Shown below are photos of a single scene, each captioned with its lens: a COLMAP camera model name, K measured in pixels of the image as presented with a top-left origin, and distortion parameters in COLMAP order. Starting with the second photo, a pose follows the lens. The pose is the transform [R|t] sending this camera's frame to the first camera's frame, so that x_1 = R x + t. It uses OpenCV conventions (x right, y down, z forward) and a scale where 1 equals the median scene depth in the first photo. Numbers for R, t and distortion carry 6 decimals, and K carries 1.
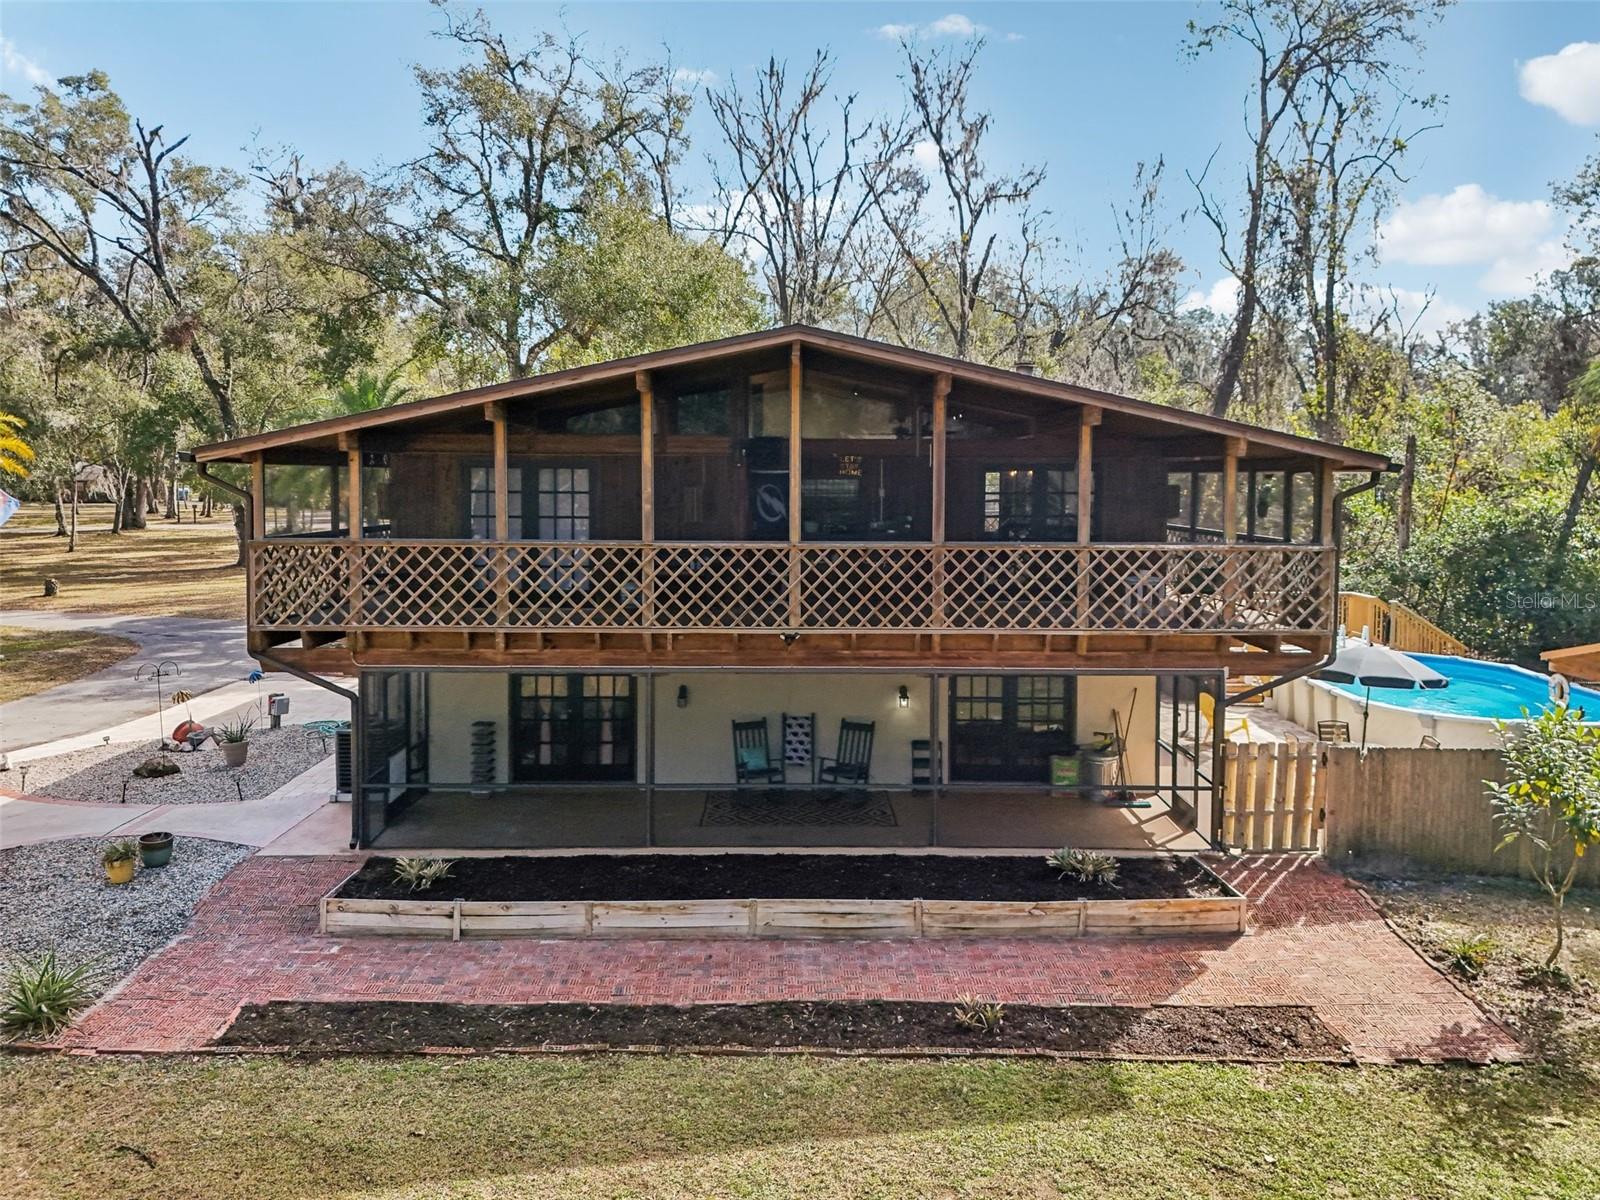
lens RADIAL K [[1193.6, 0, 797.2], [0, 1193.6, 594.0], [0, 0, 1]] dist [0.031391, -0.008418]
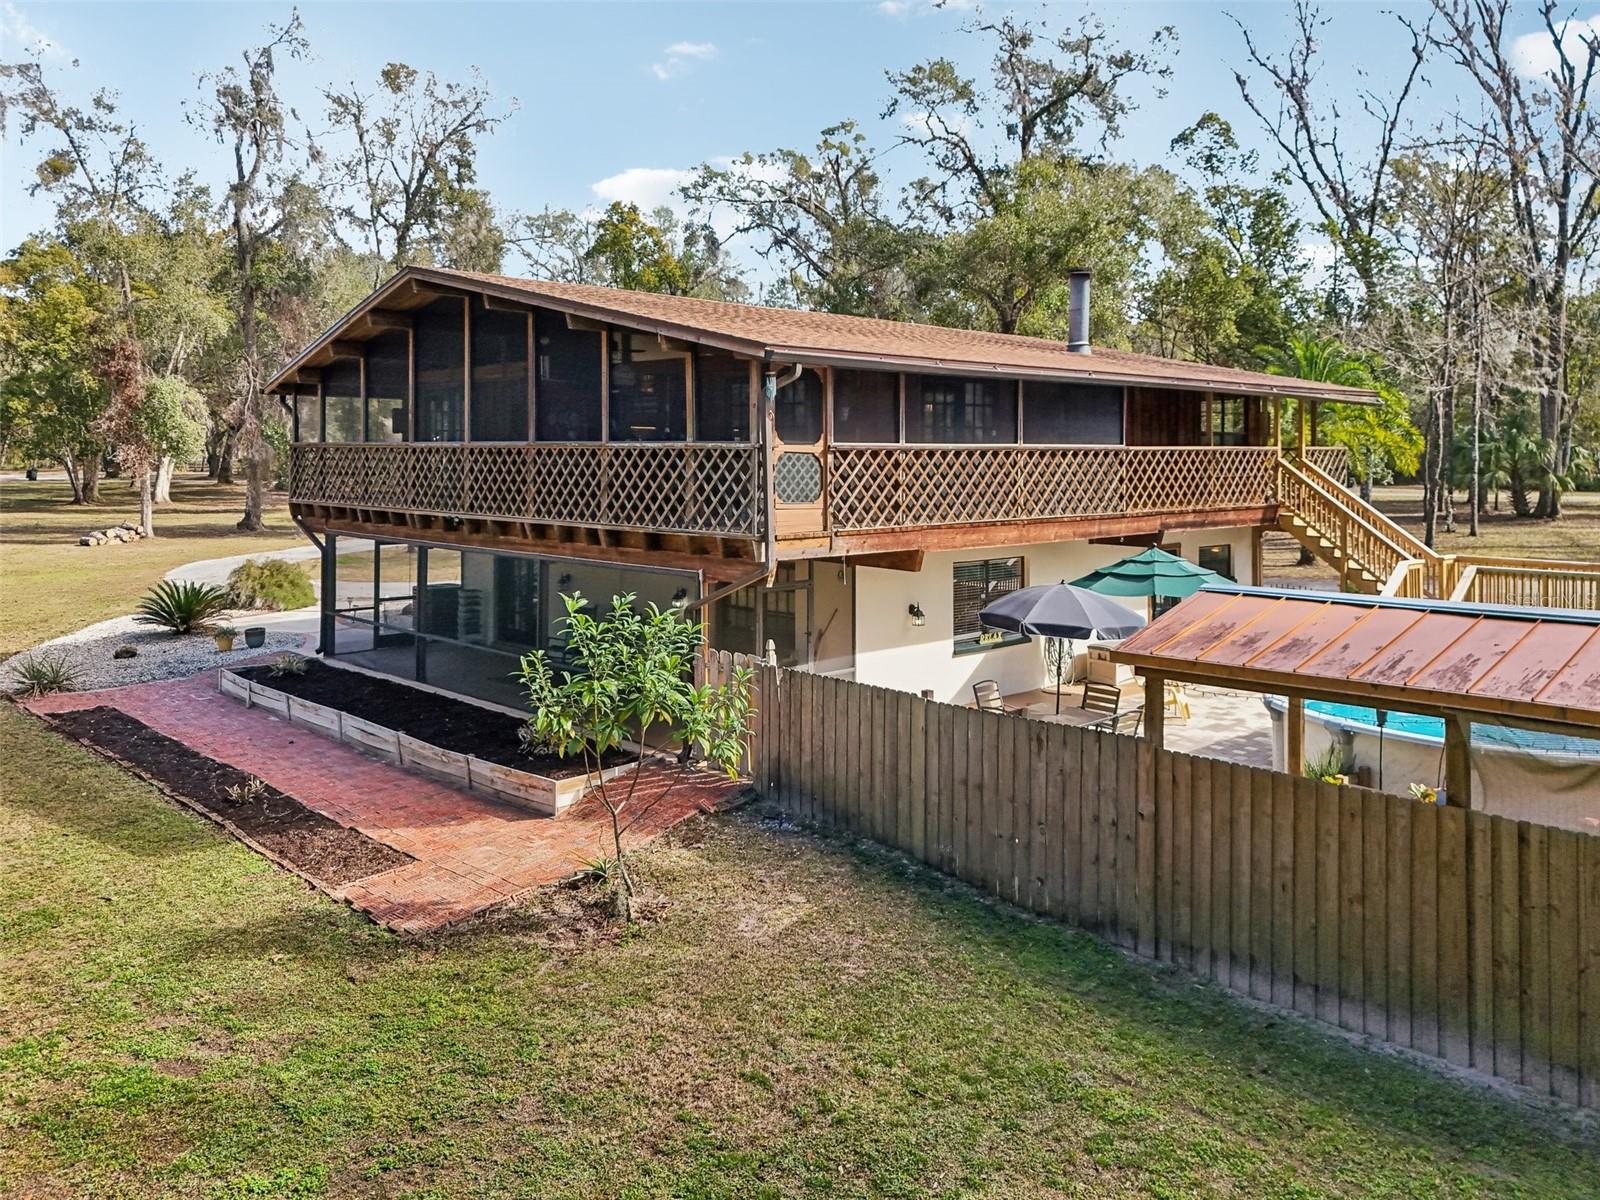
lens RADIAL K [[1193.6, 0, 797.2], [0, 1193.6, 594.0], [0, 0, 1]] dist [0.031391, -0.008418]
pose [[0.715292, 0.080855, -0.694132, 1.007580], [-0.036327, 0.996243, 0.078612, 0.003234], [0.697880, -0.031015, 0.715542, 0.341625]]
